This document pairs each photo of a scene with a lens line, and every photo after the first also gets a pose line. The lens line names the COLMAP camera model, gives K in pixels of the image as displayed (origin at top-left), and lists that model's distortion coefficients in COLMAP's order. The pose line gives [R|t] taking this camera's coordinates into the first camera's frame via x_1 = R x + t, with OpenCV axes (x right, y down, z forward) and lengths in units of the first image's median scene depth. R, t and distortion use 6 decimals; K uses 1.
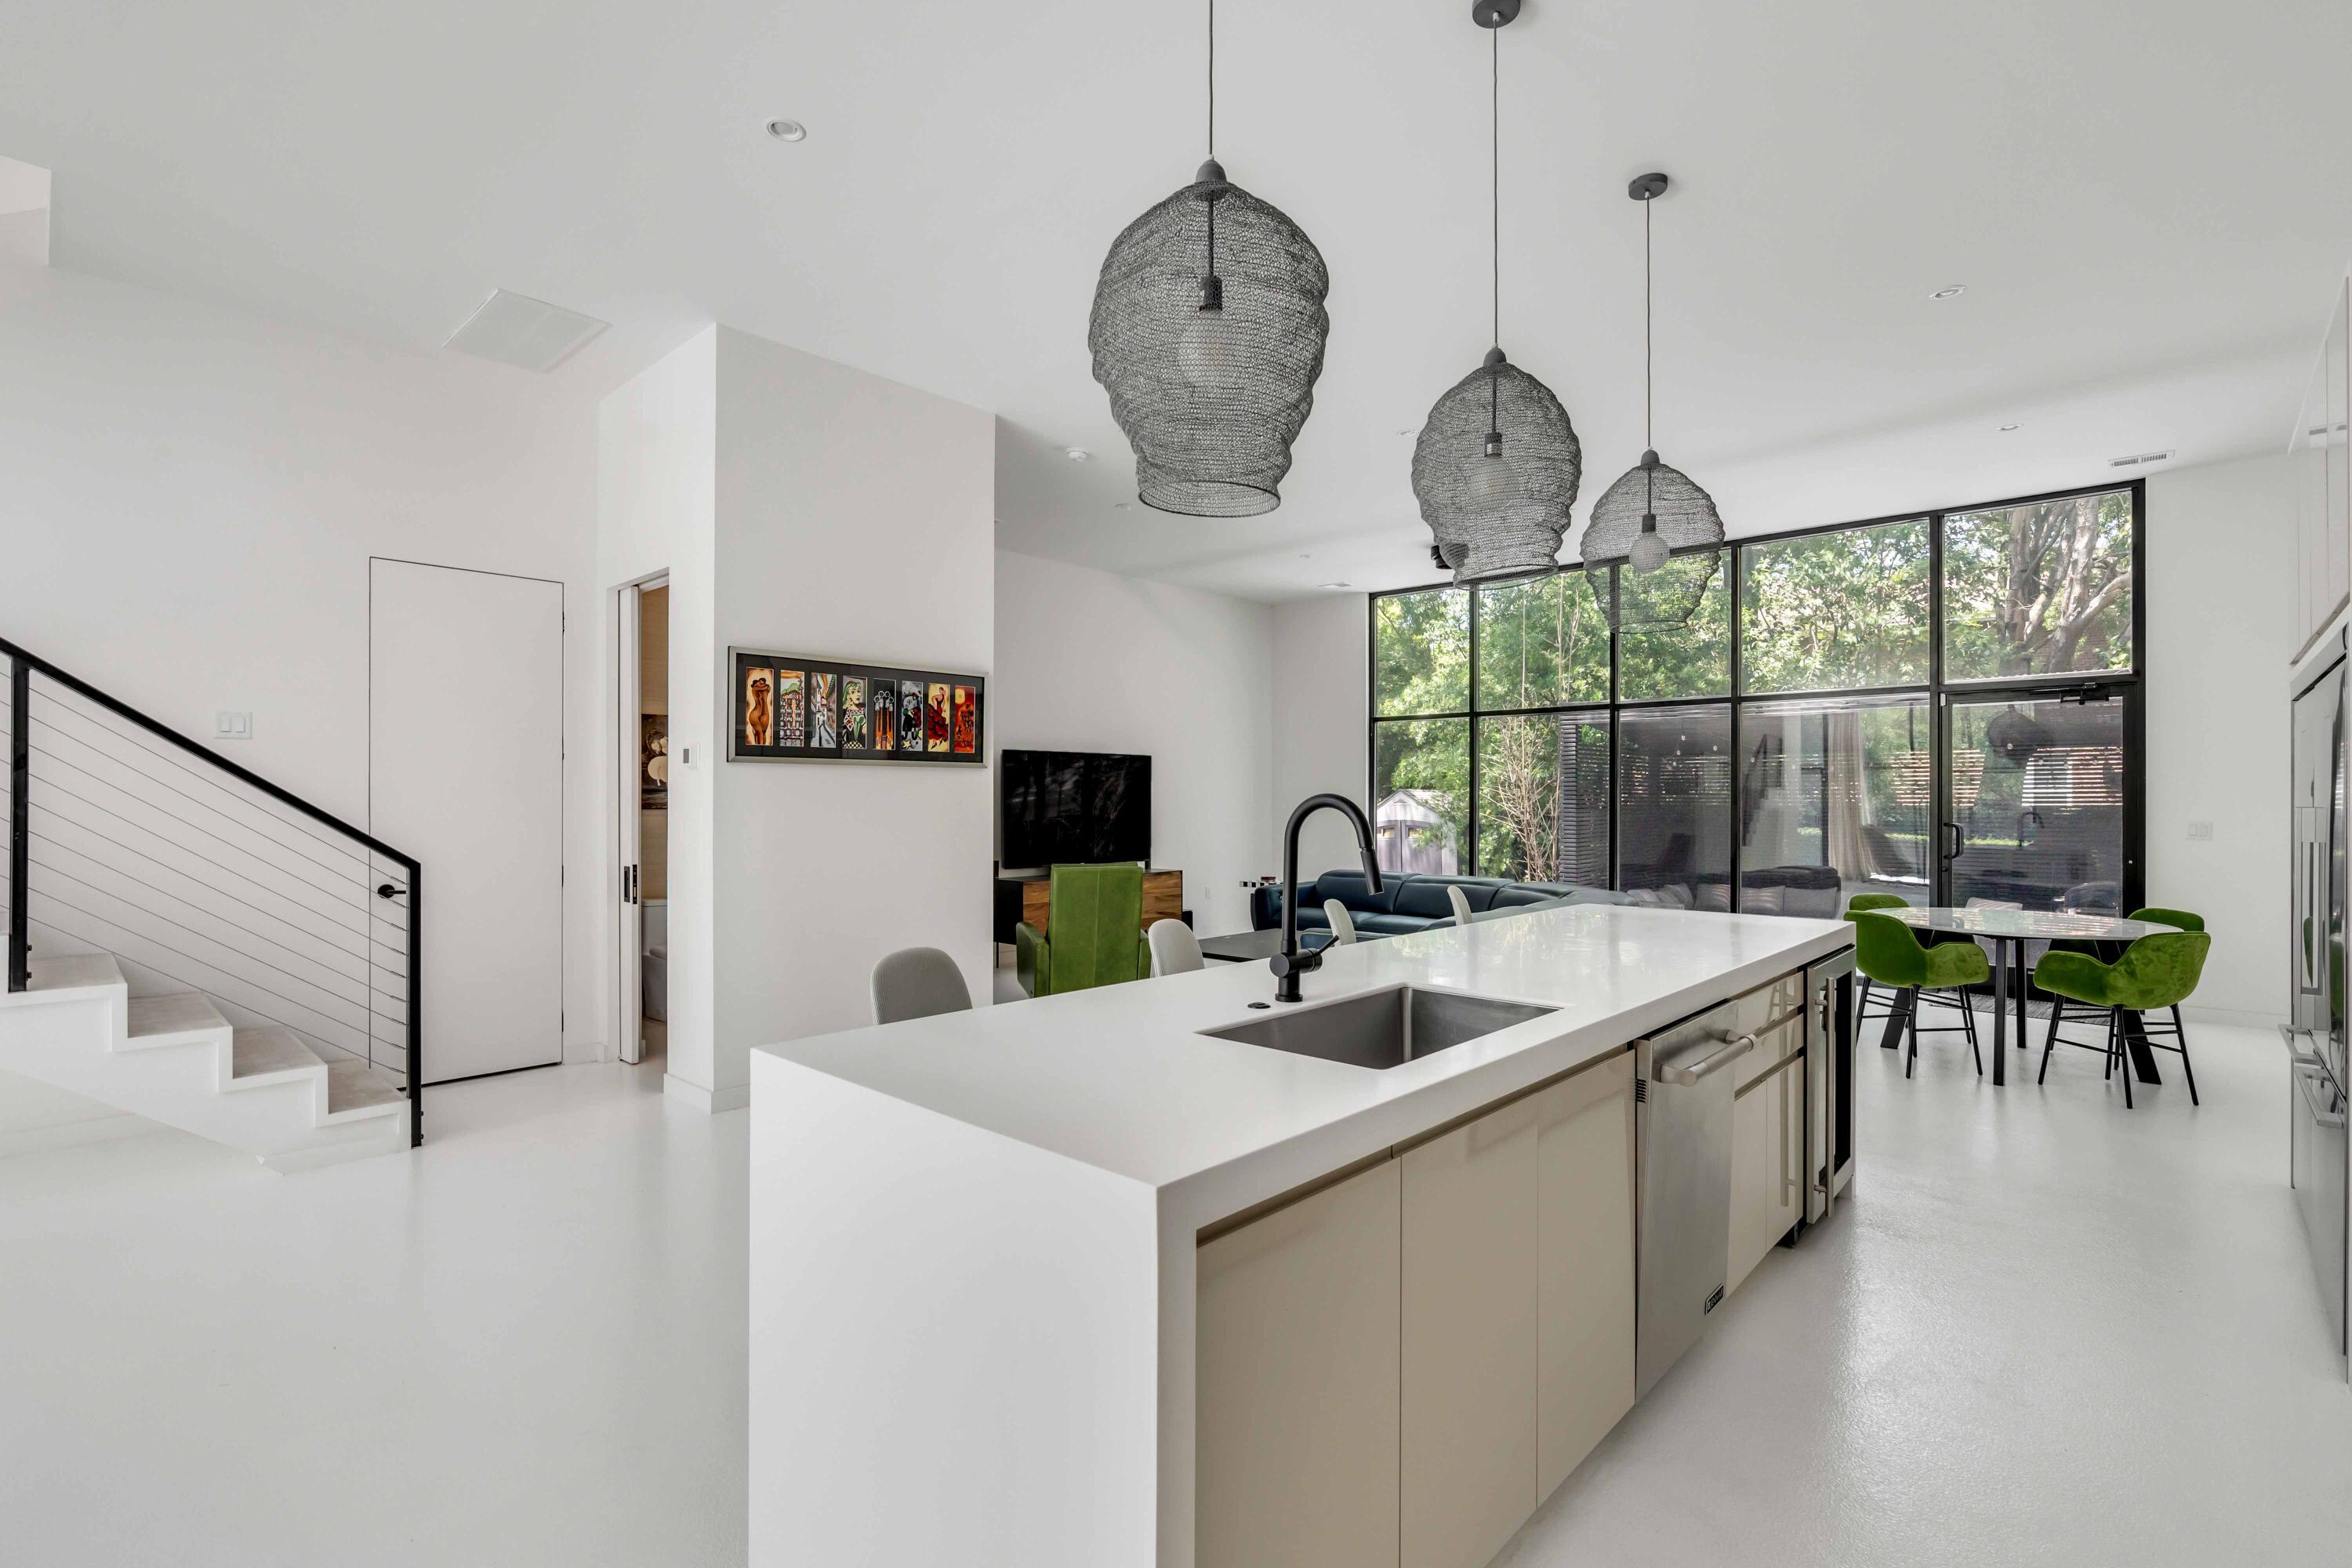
lens RADIAL K [[1072.6, 0, 1168.8], [0, 1072.6, 796.3], [0, 0, 1]] dist [-0.009628, 0.003317]
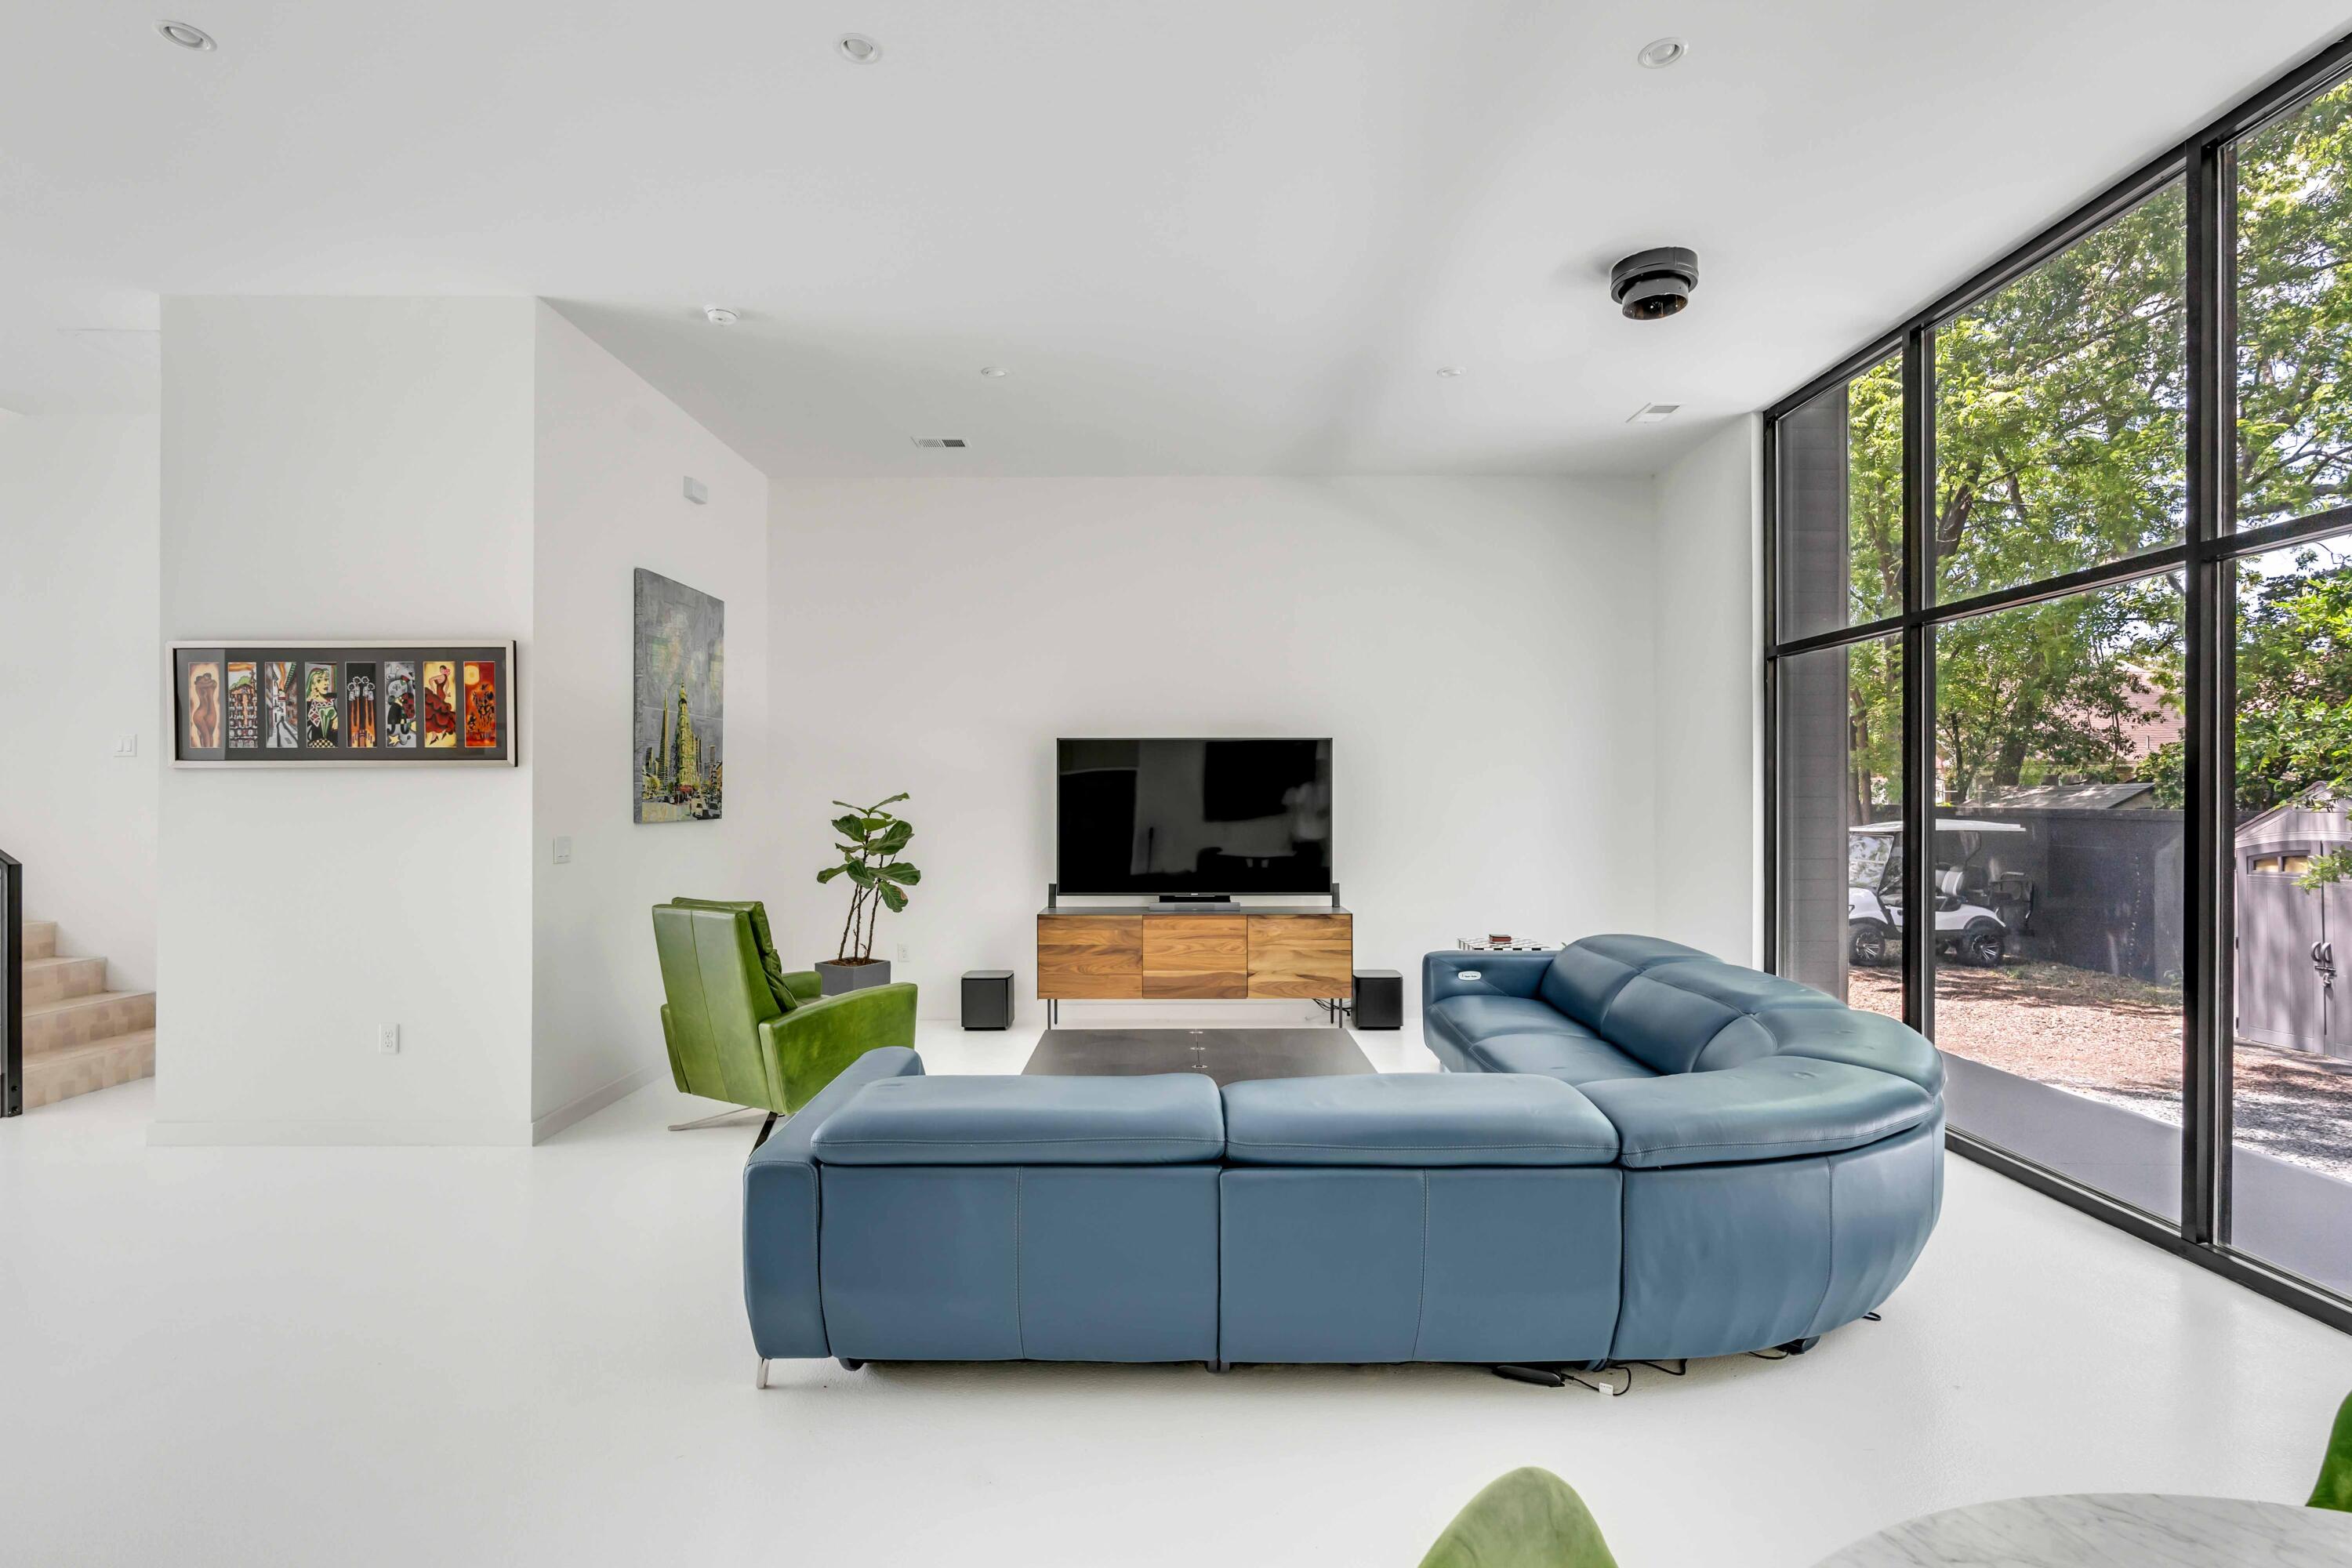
lens RADIAL K [[1072.6, 0, 1186.7], [0, 1072.6, 797.0], [0, 0, 1]] dist [-0.009628, 0.003317]
pose [[0.686830, -0.000688, -0.726818, 0.738784], [0.002155, 0.999997, 0.001090, -0.004788], [0.726815, -0.002315, 0.686829, 0.860510]]
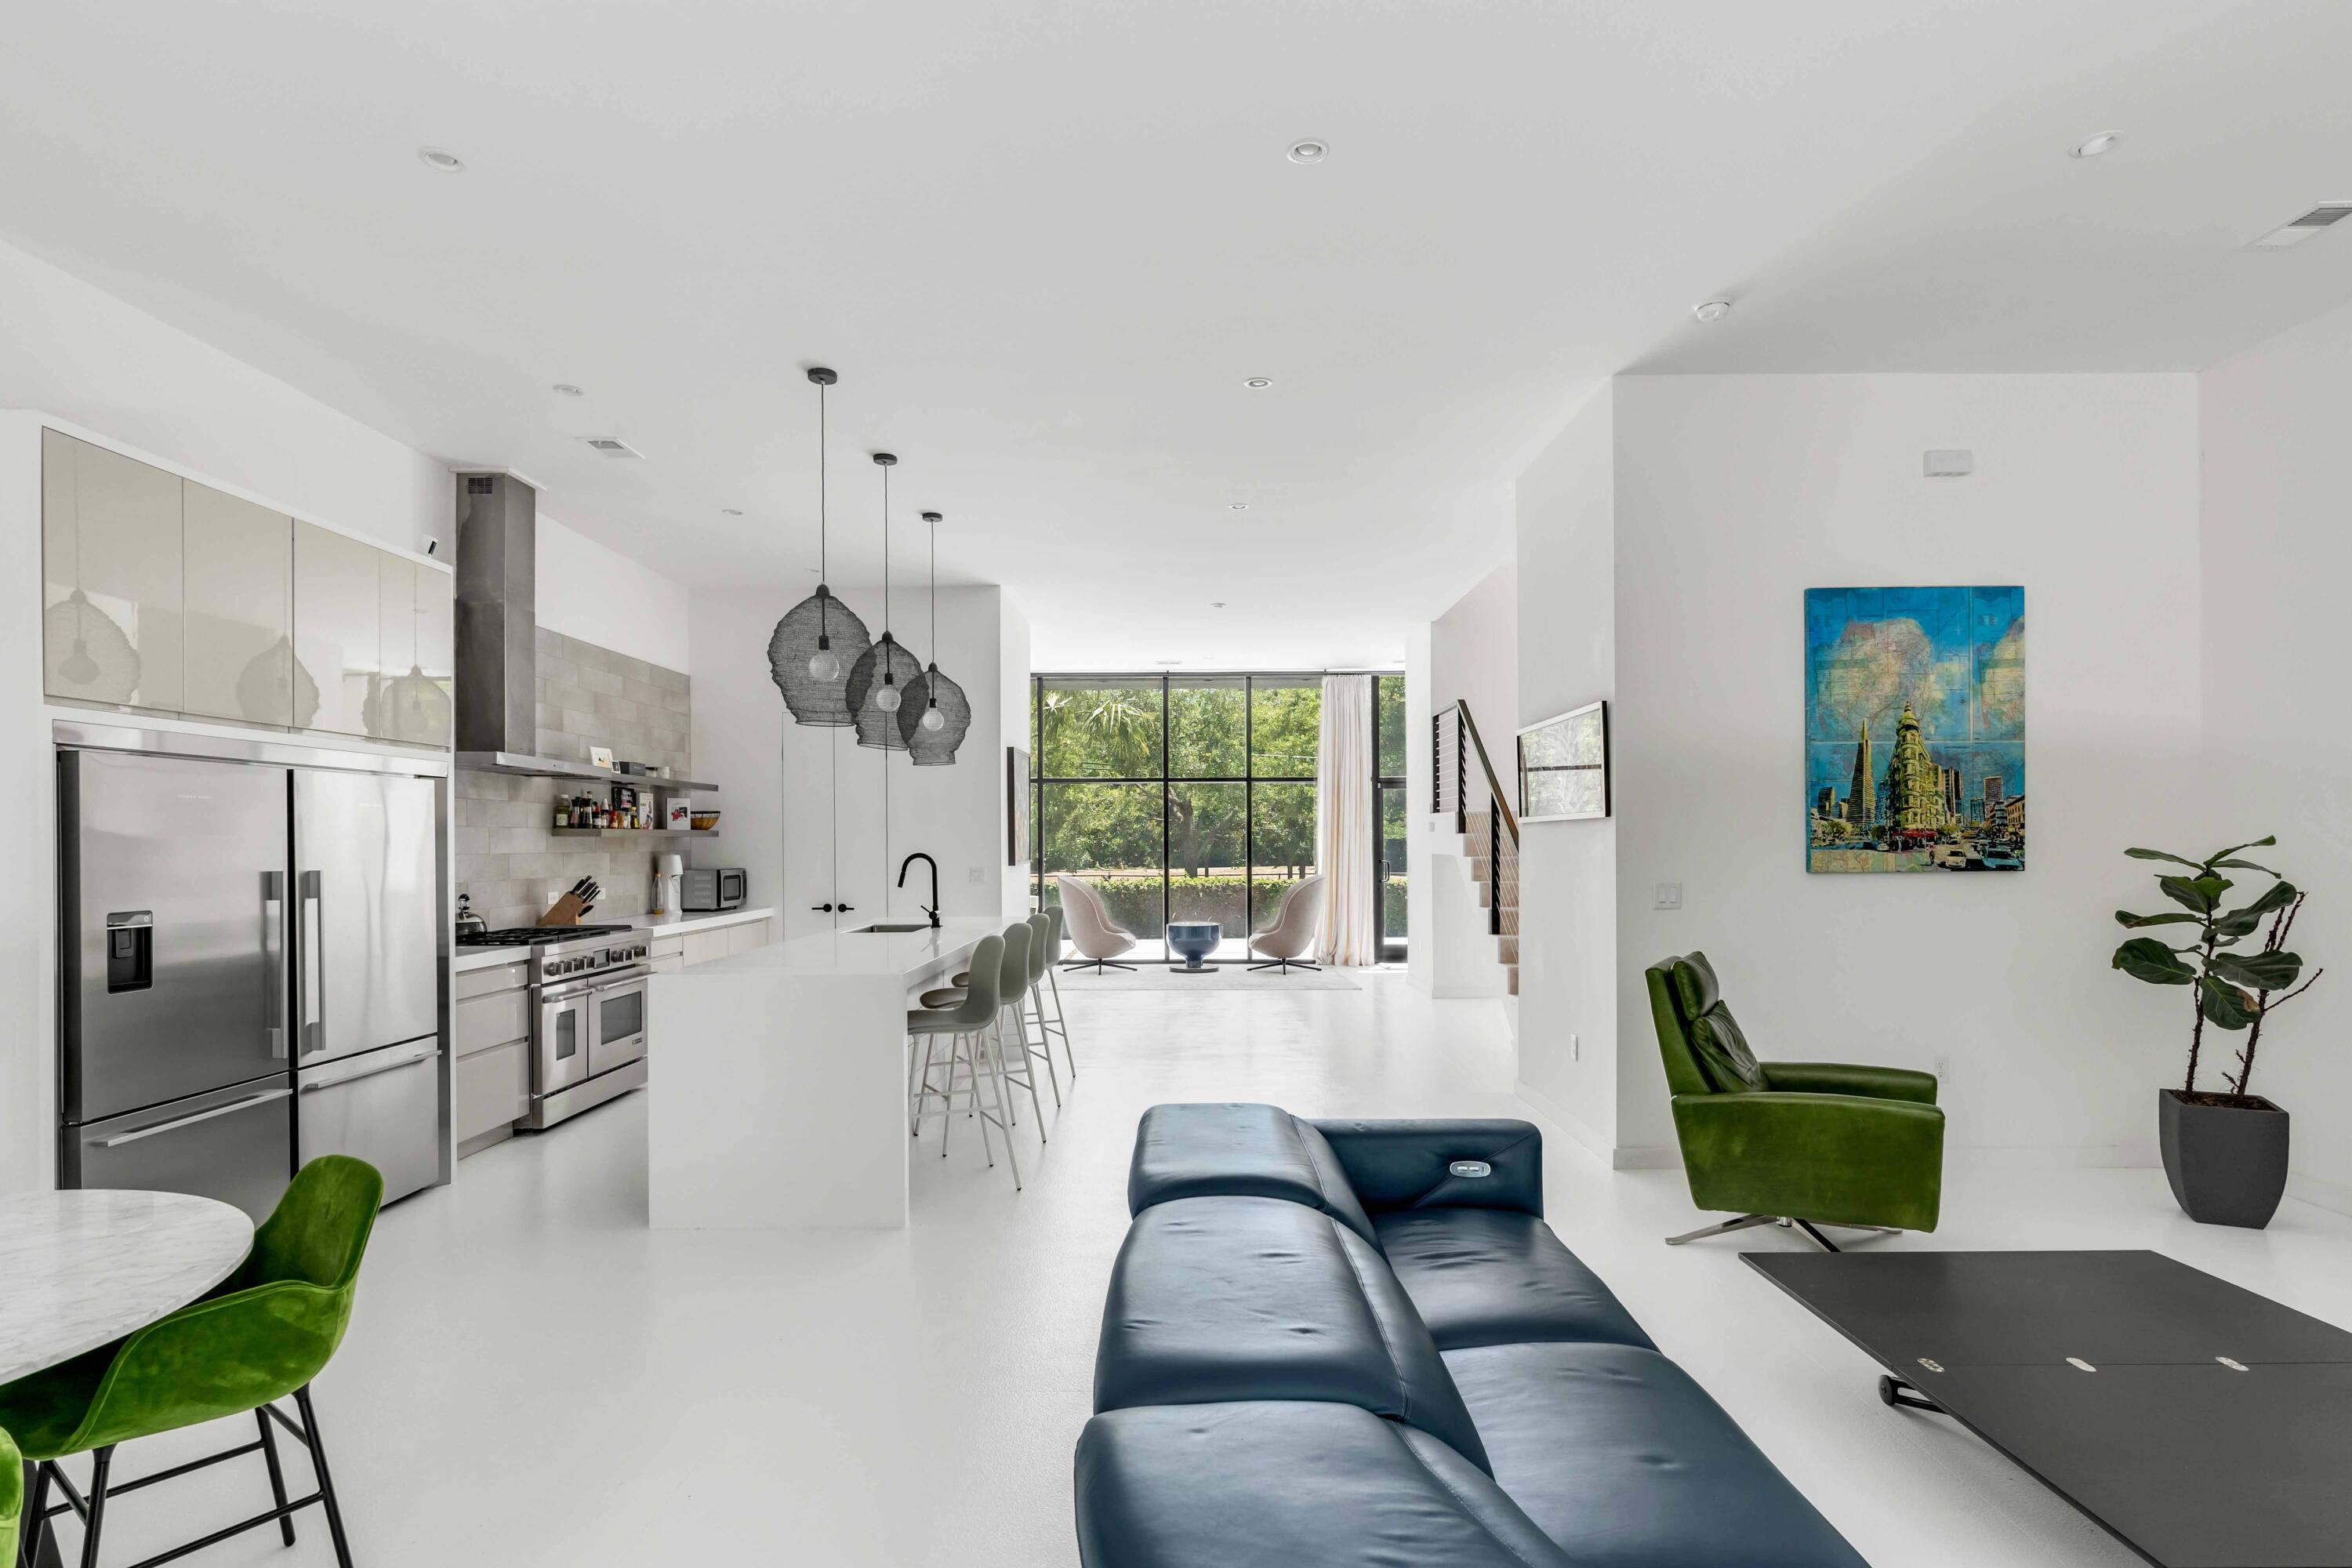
lens RADIAL K [[1208.7, 0, 1180.8], [0, 1208.7, 842.7], [0, 0, 1]] dist [-0.001036, 0.003018]
pose [[-0.736116, 0.001608, -0.676854, 0.734764], [0.005531, 0.999978, -0.003640, -0.004730], [0.676833, -0.006423, -0.736109, 1.522494]]
